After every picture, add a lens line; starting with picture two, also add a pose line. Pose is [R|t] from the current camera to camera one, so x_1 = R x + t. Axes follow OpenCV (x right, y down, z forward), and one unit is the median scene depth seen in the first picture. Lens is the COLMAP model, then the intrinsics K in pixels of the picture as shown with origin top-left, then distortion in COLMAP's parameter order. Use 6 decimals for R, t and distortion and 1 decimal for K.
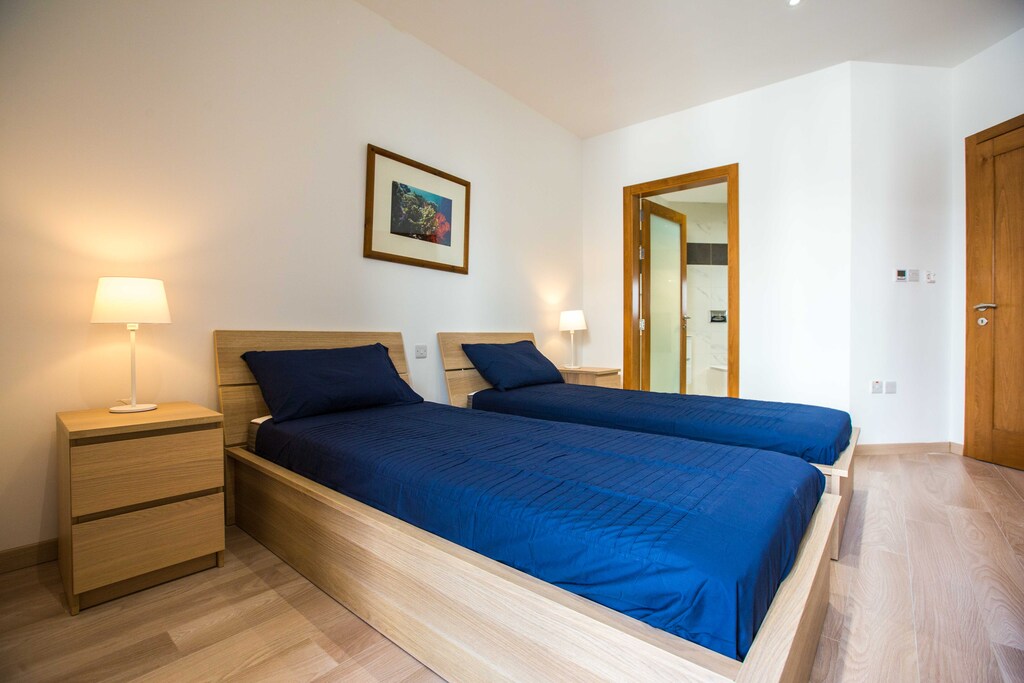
lens RADIAL K [[466.7, 0, 510.2], [0, 466.7, 334.3], [0, 0, 1]] dist [-0.043360, 0.011338]
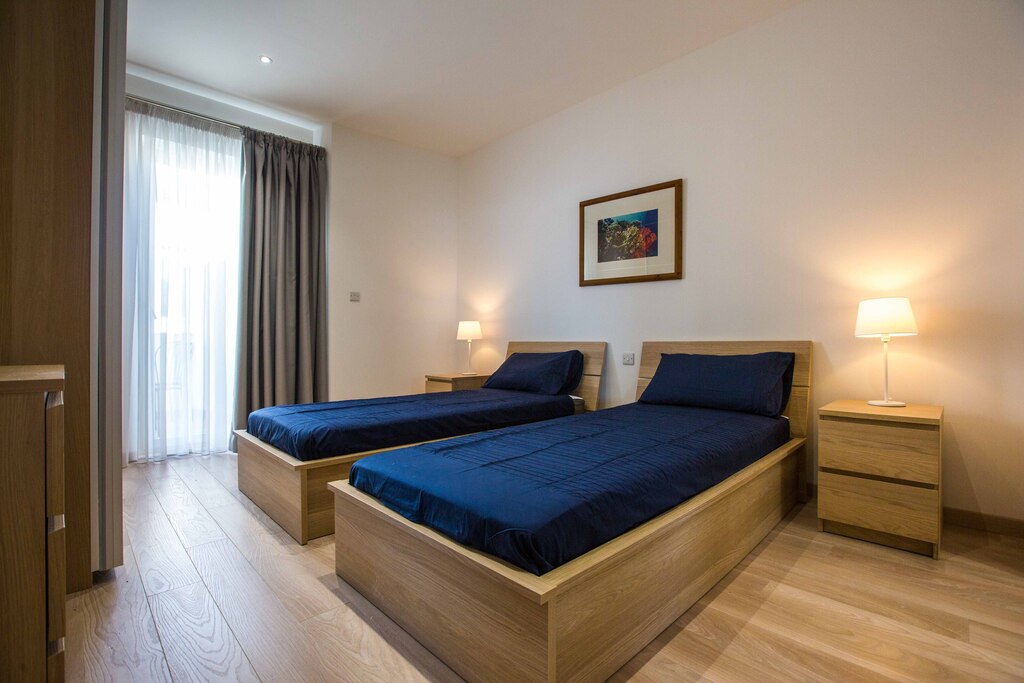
lens RADIAL K [[466.7, 0, 511.9], [0, 466.7, 342.5], [0, 0, 1]] dist [-0.043360, 0.011338]
pose [[-0.100224, -0.003586, -0.994958, 0.953972], [-0.004786, 0.999984, -0.003122, 0.002370], [0.994953, 0.004449, -0.100240, 0.843681]]
